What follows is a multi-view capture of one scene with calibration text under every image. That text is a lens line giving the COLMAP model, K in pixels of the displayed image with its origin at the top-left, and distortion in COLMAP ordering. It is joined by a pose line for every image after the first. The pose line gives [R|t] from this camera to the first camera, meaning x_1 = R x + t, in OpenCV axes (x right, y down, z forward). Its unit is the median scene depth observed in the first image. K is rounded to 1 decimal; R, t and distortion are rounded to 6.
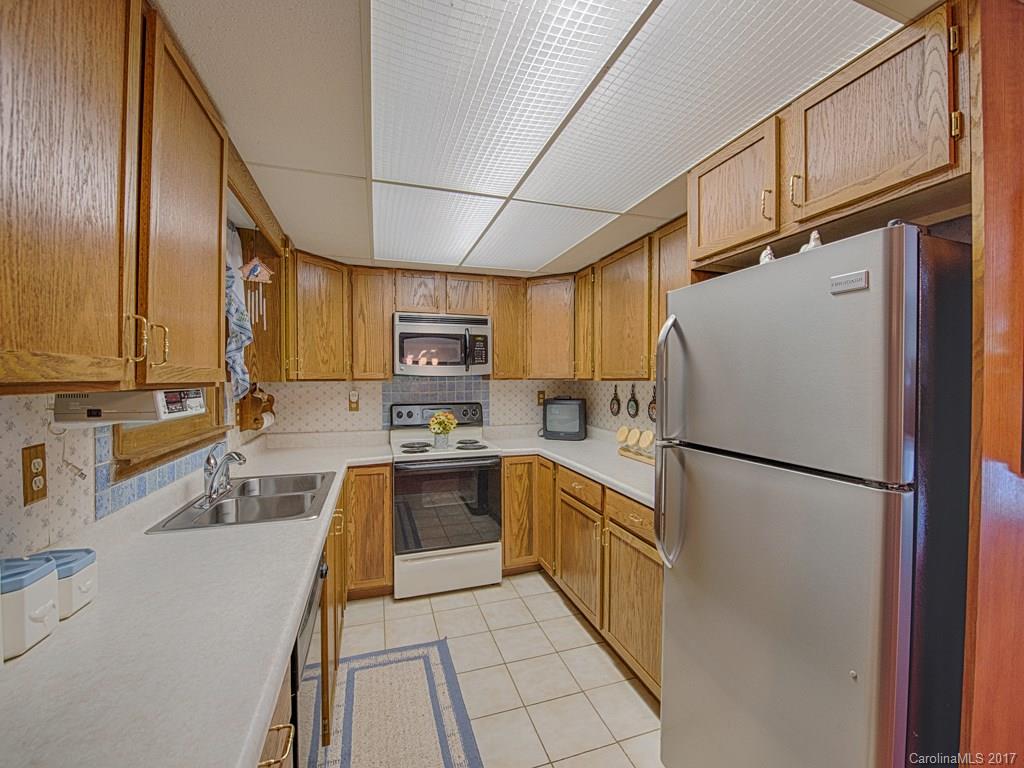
lens RADIAL K [[412.7, 0, 494.7], [0, 412.7, 384.3], [0, 0, 1]] dist [-0.017334, -0.002153]
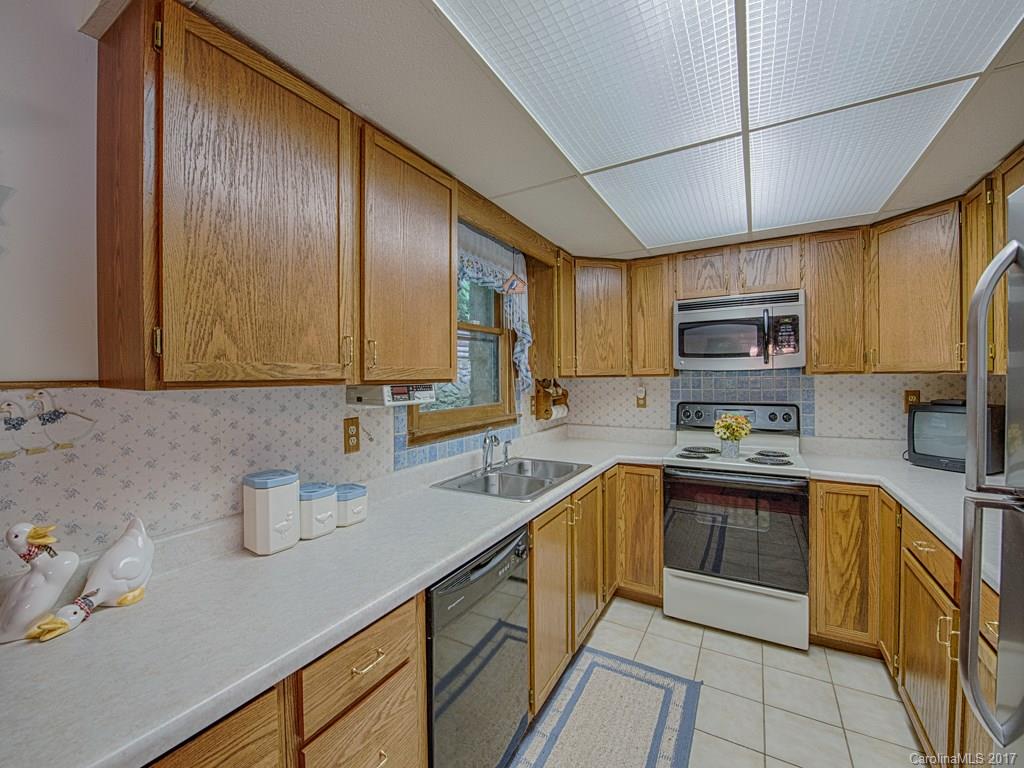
lens RADIAL K [[412.7, 0, 506.4], [0, 412.7, 379.8], [0, 0, 1]] dist [-0.017334, -0.002153]
pose [[0.675599, -0.000148, -0.737269, 0.194934], [0.000310, 1.000000, 0.000083, -0.001211], [0.737269, -0.000284, 0.675599, 0.122134]]
